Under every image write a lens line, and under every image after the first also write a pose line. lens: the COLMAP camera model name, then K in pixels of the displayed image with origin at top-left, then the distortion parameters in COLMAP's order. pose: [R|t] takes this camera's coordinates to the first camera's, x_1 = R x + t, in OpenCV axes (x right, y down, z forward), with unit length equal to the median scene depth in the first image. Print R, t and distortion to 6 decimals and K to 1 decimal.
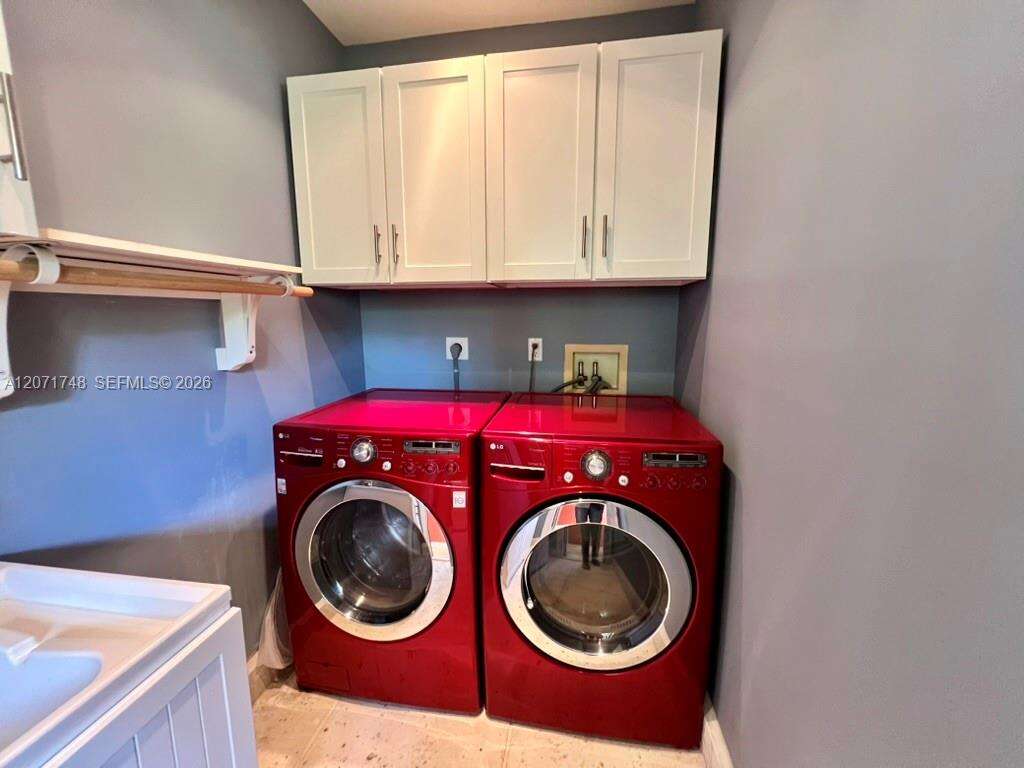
lens RADIAL K [[415.7, 0, 514.5], [0, 415.7, 381.0], [0, 0, 1]] dist [-0.003989, 0.001115]
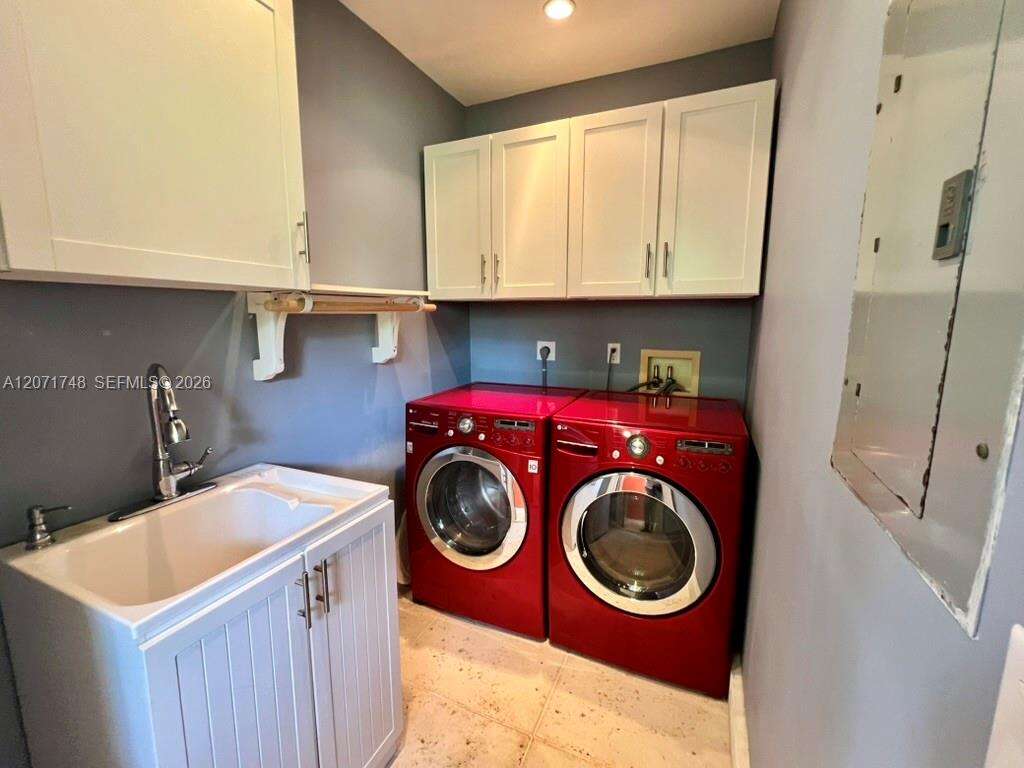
lens RADIAL K [[415.7, 0, 512.1], [0, 415.7, 379.9], [0, 0, 1]] dist [-0.003989, 0.001115]
pose [[0.968260, 0.039999, -0.246723, 0.103237], [-0.041635, 0.999132, -0.001414, 0.014454], [0.246452, 0.011642, 0.969085, -0.259607]]
